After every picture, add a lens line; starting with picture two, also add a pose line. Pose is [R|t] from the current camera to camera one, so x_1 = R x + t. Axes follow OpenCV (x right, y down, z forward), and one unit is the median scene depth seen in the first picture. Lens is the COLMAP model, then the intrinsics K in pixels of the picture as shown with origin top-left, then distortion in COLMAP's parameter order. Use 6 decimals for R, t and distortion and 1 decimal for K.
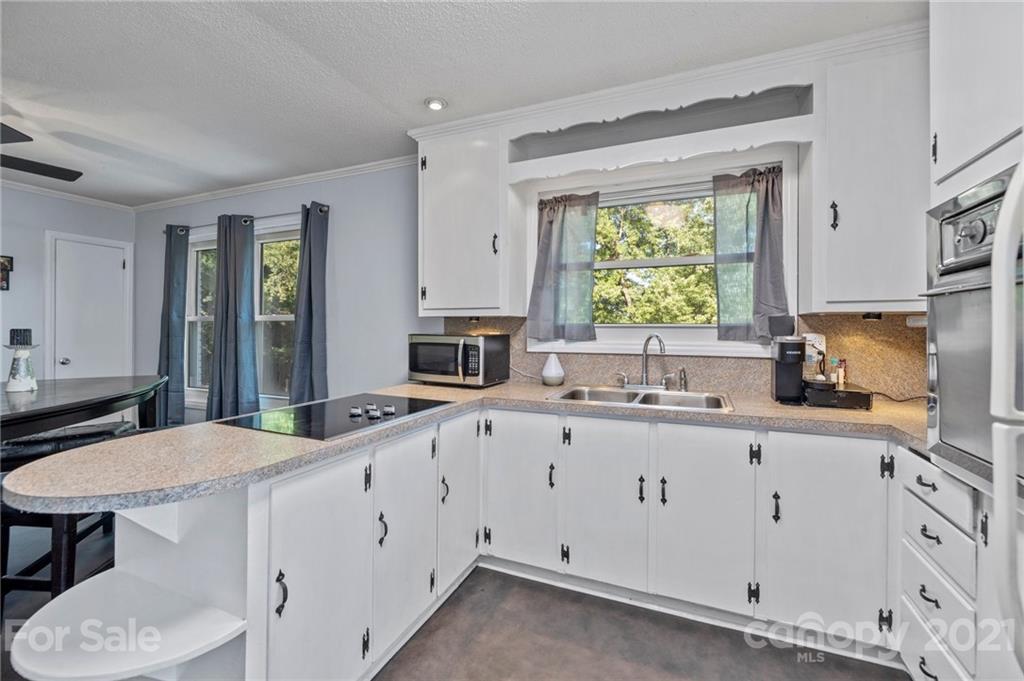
lens RADIAL K [[433.4, 0, 512.0], [0, 433.4, 333.4], [0, 0, 1]] dist [0.002610, 0.000369]
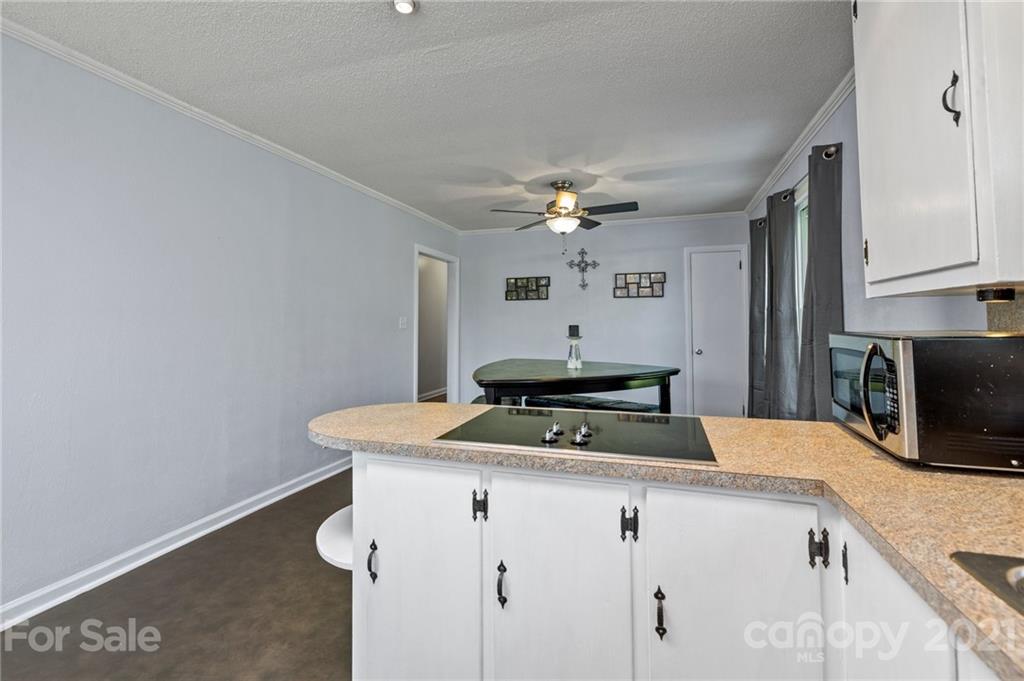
lens RADIAL K [[457.5, 0, 510.2], [0, 457.5, 305.2], [0, 0, 1]] dist [0.000815, 0.000122]
pose [[0.093832, -0.047918, -0.994434, 0.358687], [-0.004537, 0.998810, -0.048557, -0.001749], [0.995578, 0.009068, 0.093503, 0.634343]]
